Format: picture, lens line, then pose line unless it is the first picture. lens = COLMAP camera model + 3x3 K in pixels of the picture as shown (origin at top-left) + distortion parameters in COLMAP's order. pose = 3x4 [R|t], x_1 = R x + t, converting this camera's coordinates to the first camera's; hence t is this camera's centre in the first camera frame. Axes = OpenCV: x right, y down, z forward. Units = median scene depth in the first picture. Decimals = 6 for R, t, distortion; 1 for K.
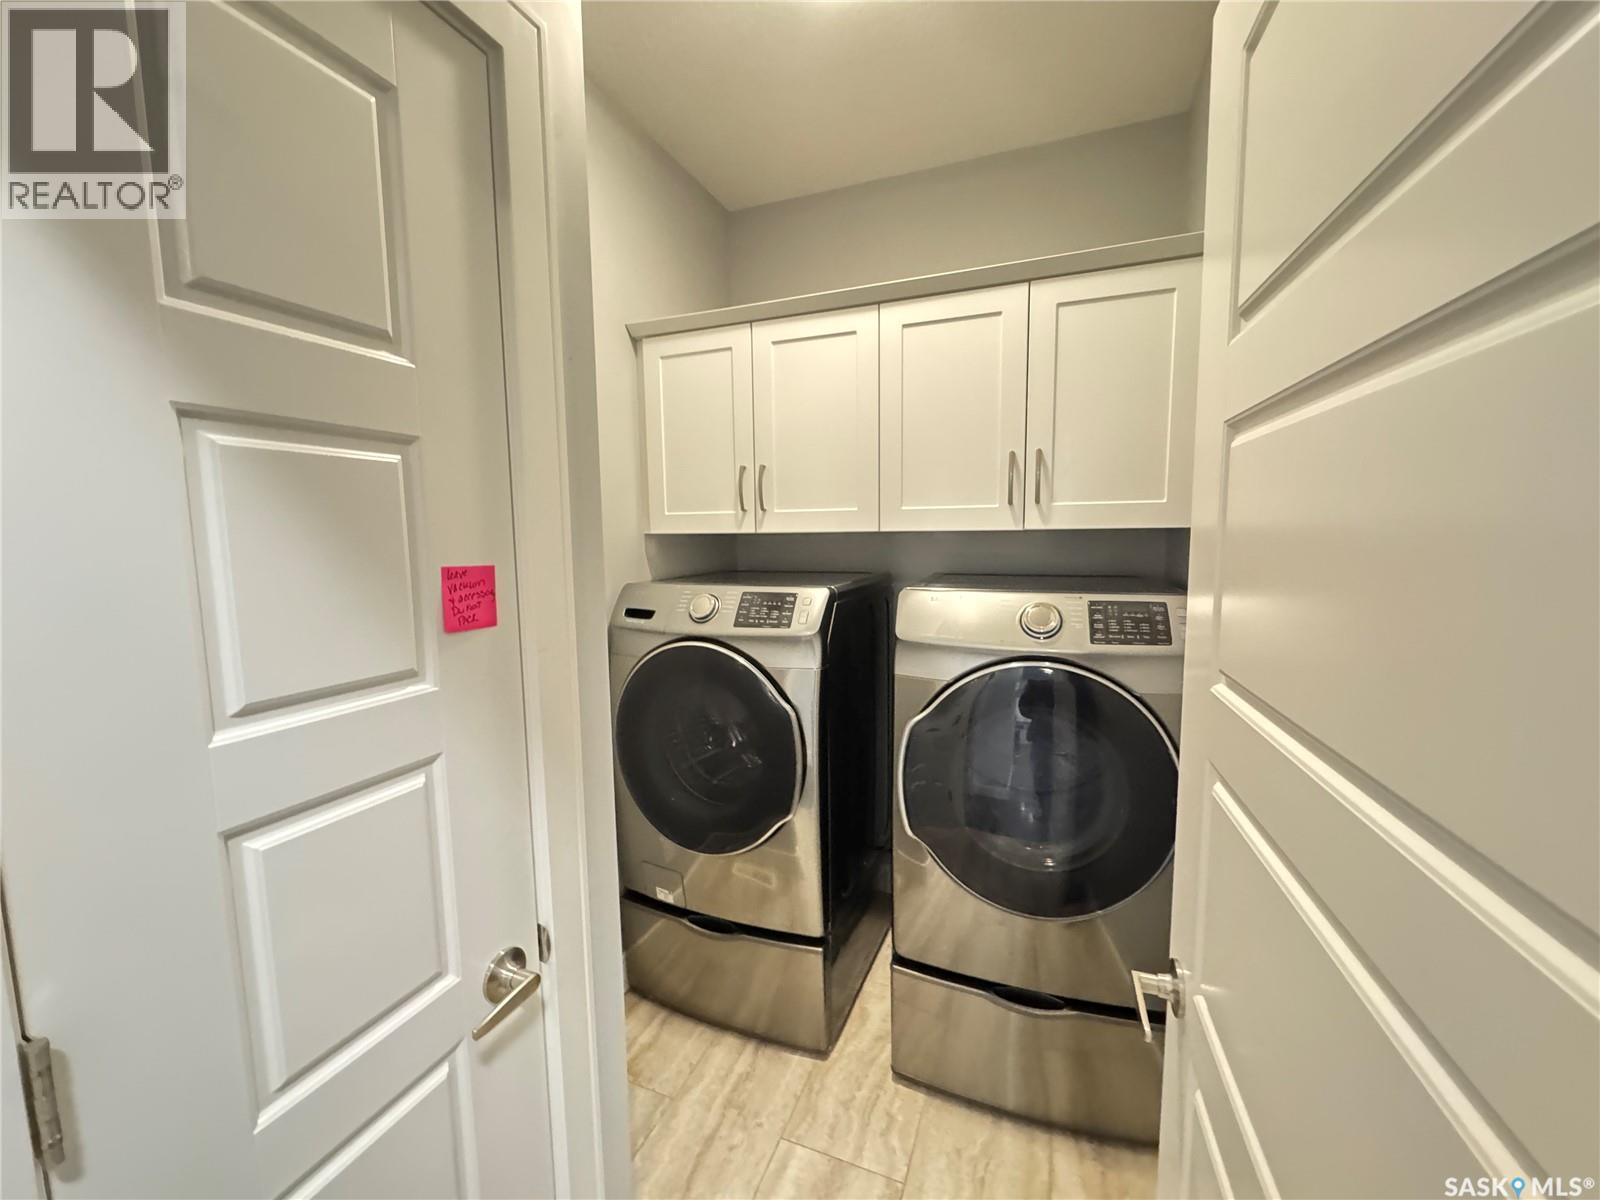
lens RADIAL K [[638.9, 0, 797.8], [0, 638.9, 601.0], [0, 0, 1]] dist [-0.001411, 0.001059]
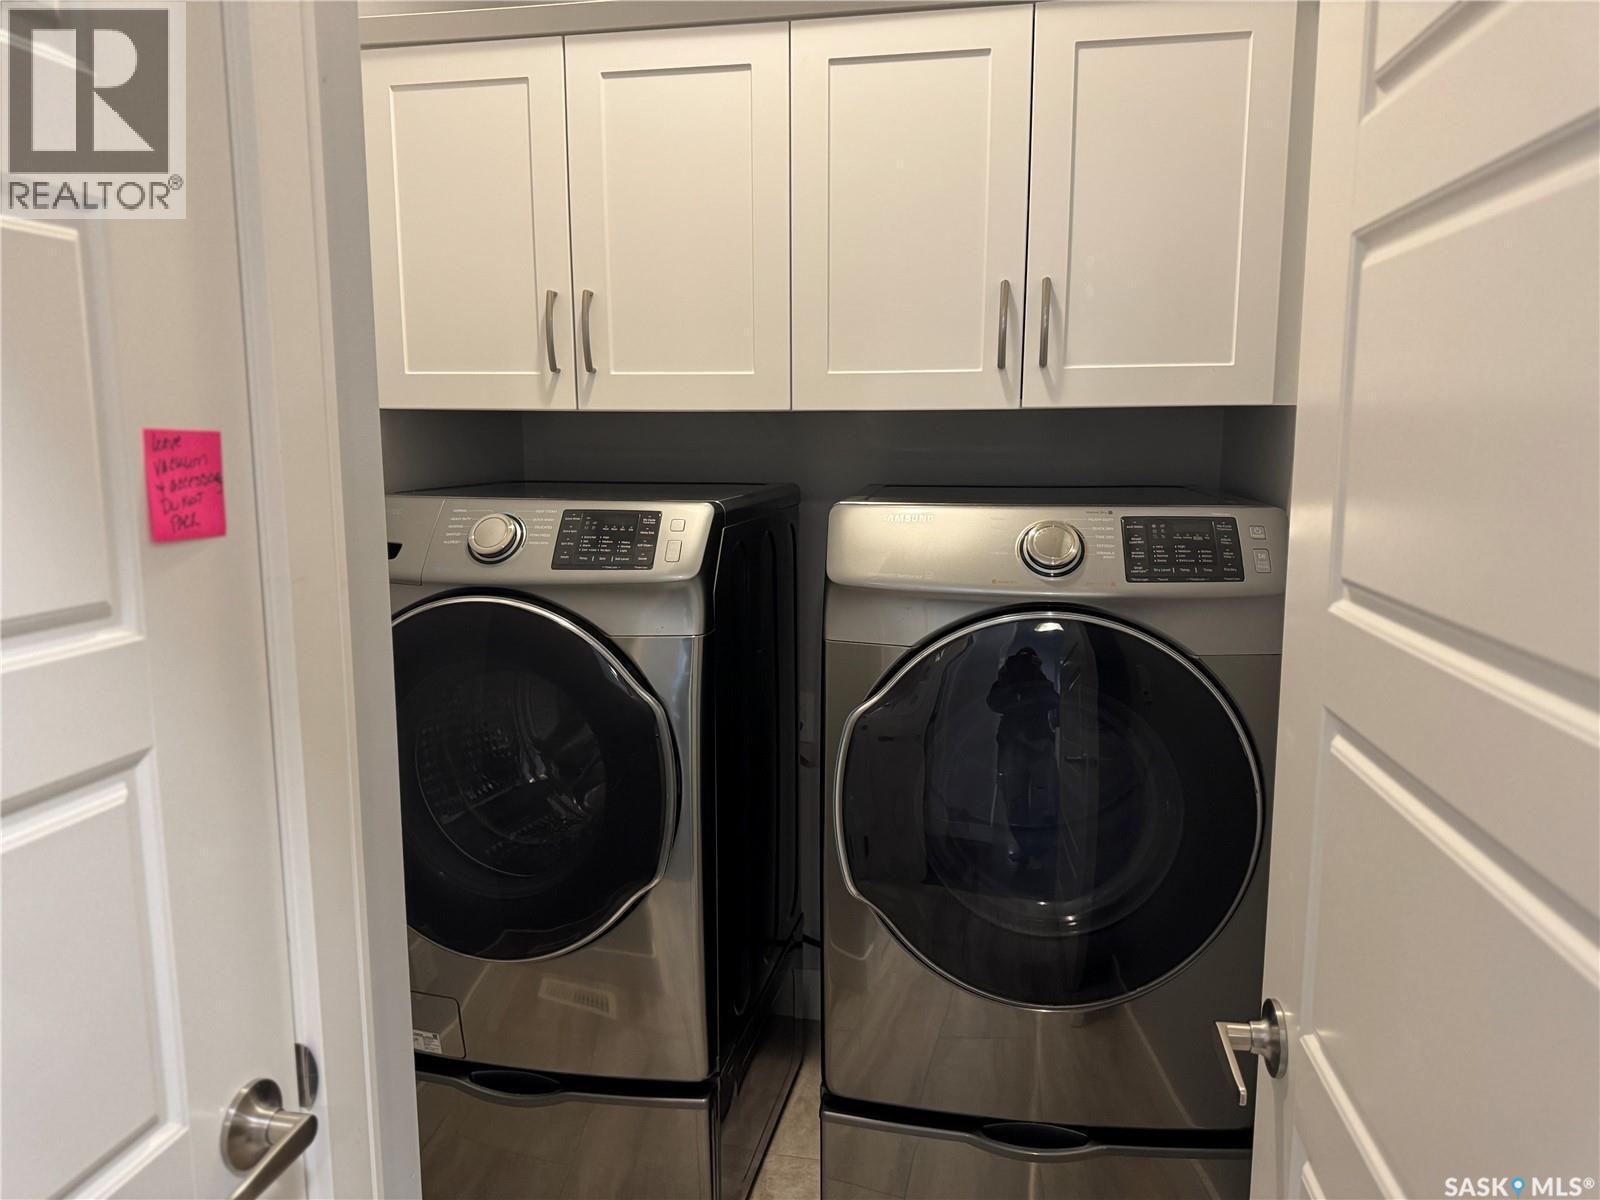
lens RADIAL K [[1125.9, 0, 797.0], [0, 1125.9, 603.6], [0, 0, 1]] dist [0.096070, -0.133564]
pose [[0.981554, -0.017228, 0.190406, -0.082622], [0.009067, 0.999006, 0.043651, 0.030819], [-0.190969, -0.041119, 0.980734, -0.065304]]
